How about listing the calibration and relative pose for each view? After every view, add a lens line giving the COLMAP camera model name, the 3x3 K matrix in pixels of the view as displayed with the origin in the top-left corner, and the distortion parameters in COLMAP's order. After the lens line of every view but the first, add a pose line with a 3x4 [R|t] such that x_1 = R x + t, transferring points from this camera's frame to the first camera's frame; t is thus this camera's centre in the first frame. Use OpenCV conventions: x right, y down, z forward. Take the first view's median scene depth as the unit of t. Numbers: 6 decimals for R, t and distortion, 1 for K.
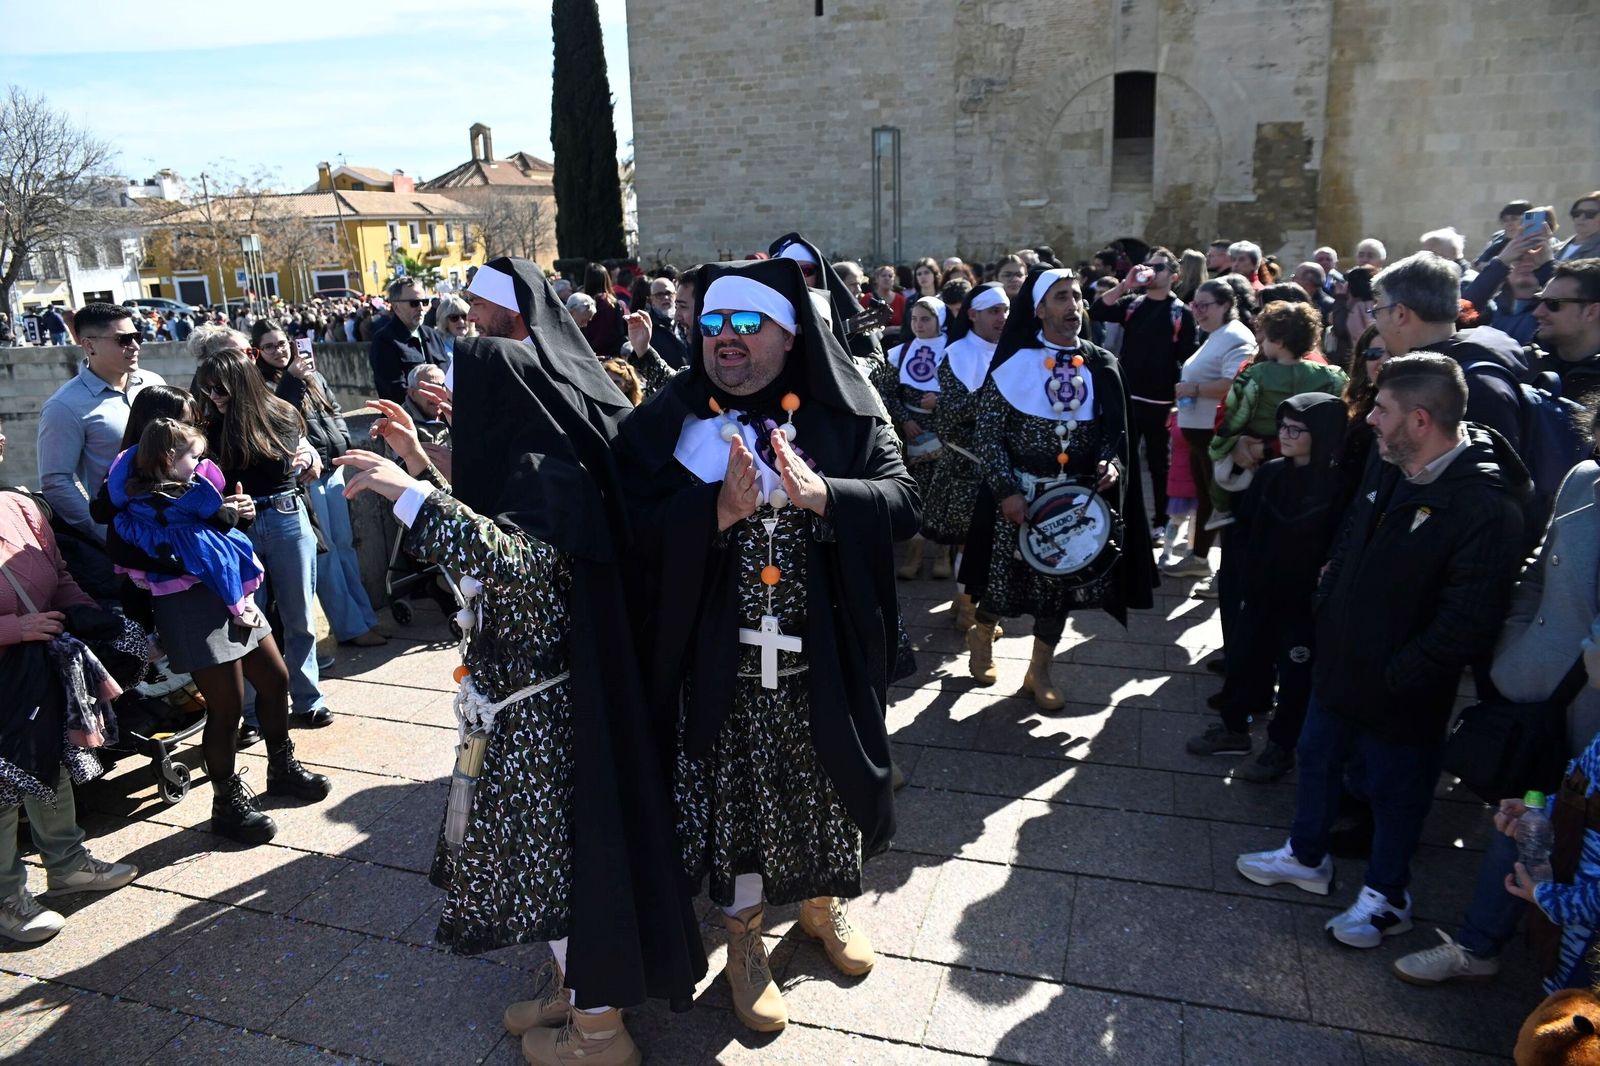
lens RADIAL K [[1127.1, 0, 795.2], [0, 1127.1, 503.0], [0, 0, 1]] dist [-0.101951, 0.095621]
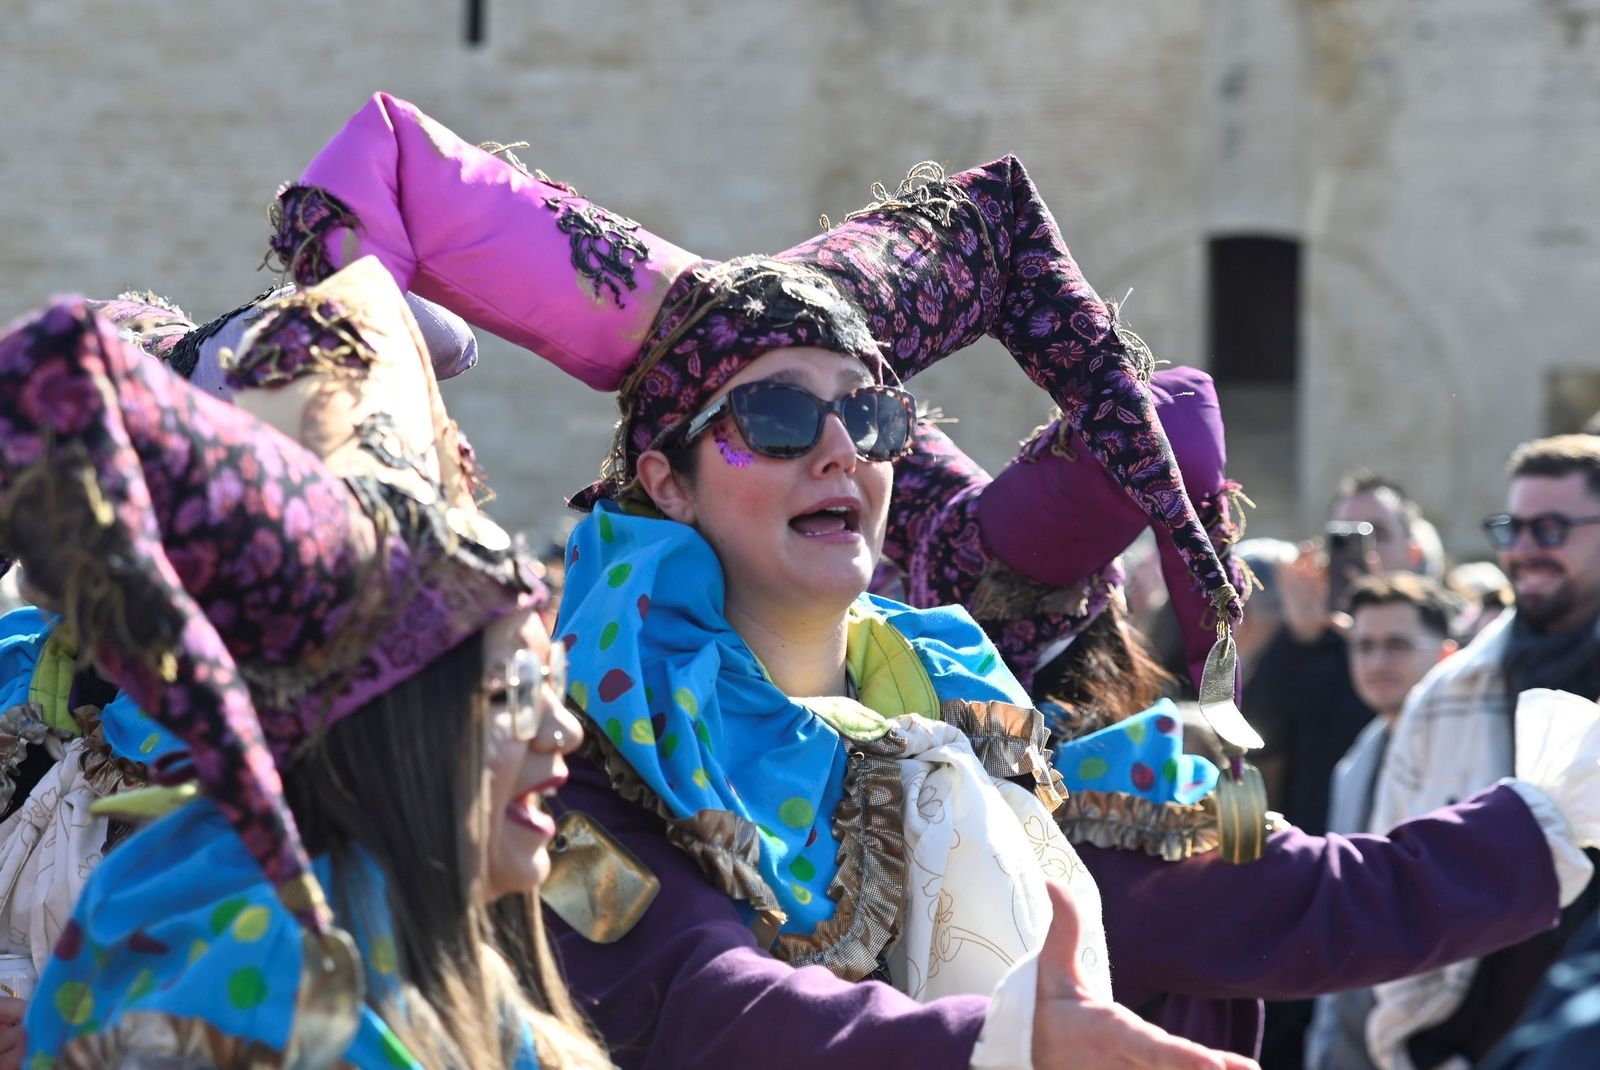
lens RADIAL K [[1127.1, 0, 808.5], [0, 1127.1, 548.0], [0, 0, 1]] dist [-0.101951, 0.095621]
pose [[0.968271, 0.038482, 0.246920, 0.046776], [0.017085, 0.975567, -0.219035, -0.177832], [-0.249316, 0.216304, 0.943957, 0.640922]]
